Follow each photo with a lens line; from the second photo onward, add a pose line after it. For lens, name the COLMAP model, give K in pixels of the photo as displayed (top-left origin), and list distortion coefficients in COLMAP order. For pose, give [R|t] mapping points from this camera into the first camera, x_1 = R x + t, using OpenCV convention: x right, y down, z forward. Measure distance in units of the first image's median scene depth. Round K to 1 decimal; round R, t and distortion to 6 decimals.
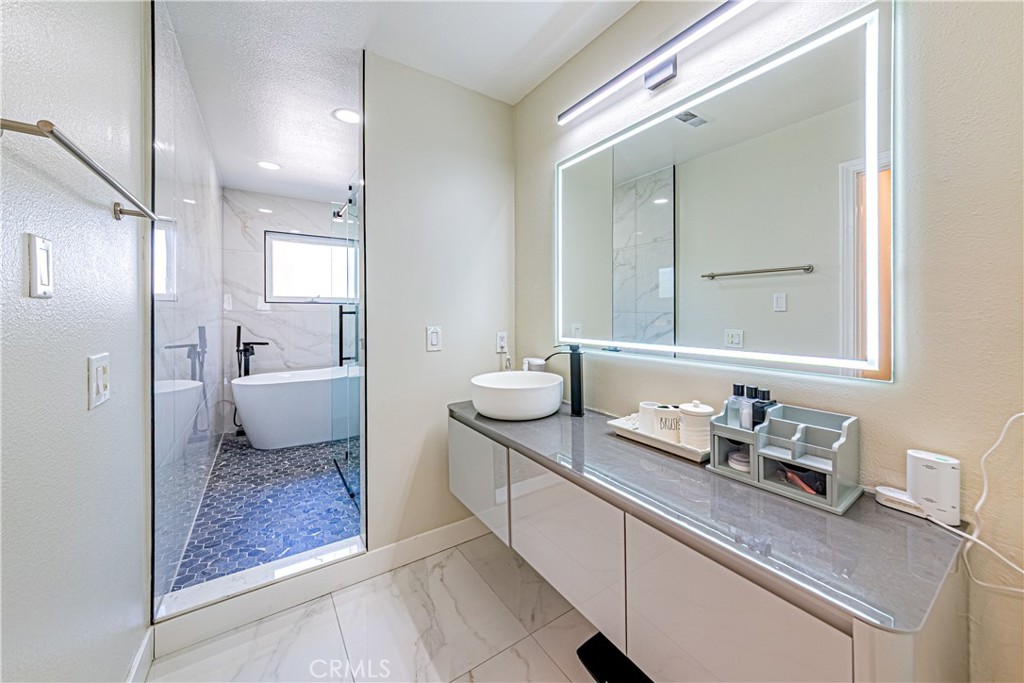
lens RADIAL K [[371.7, 0, 513.8], [0, 371.7, 324.8], [0, 0, 1]] dist [0.000097, -0.000043]
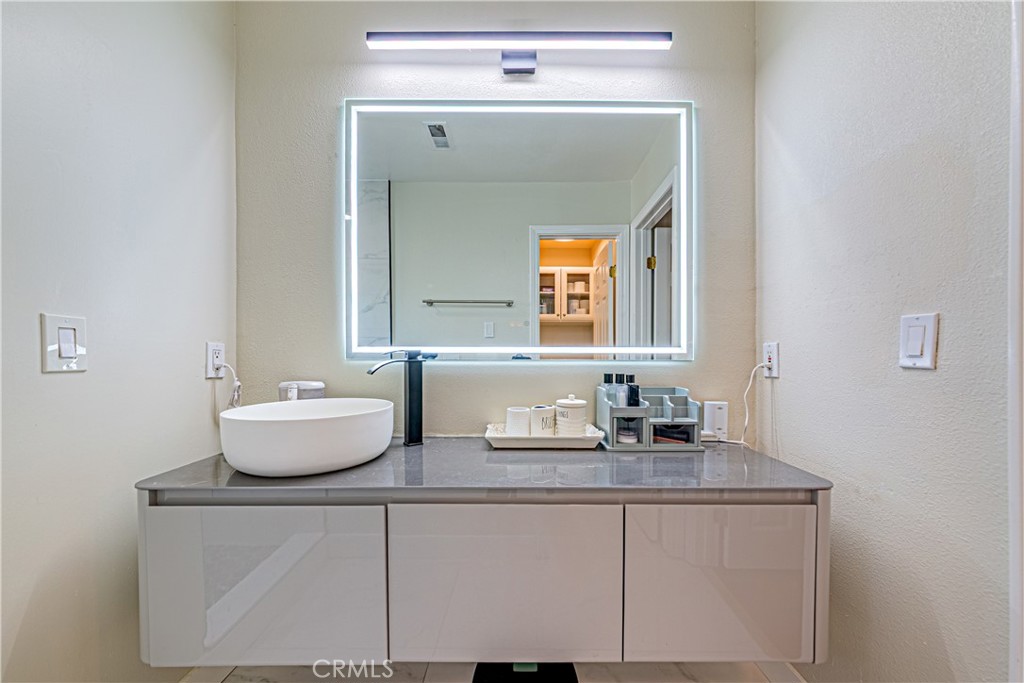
lens RADIAL K [[381.4, 0, 514.0], [0, 381.4, 367.4], [0, 0, 1]] dist [-0.000621, -0.000063]
pose [[0.560902, -0.008262, 0.827841, -0.353794], [0.019630, 0.999802, -0.003322, 0.094229], [-0.827649, 0.018113, 0.560953, 0.391783]]
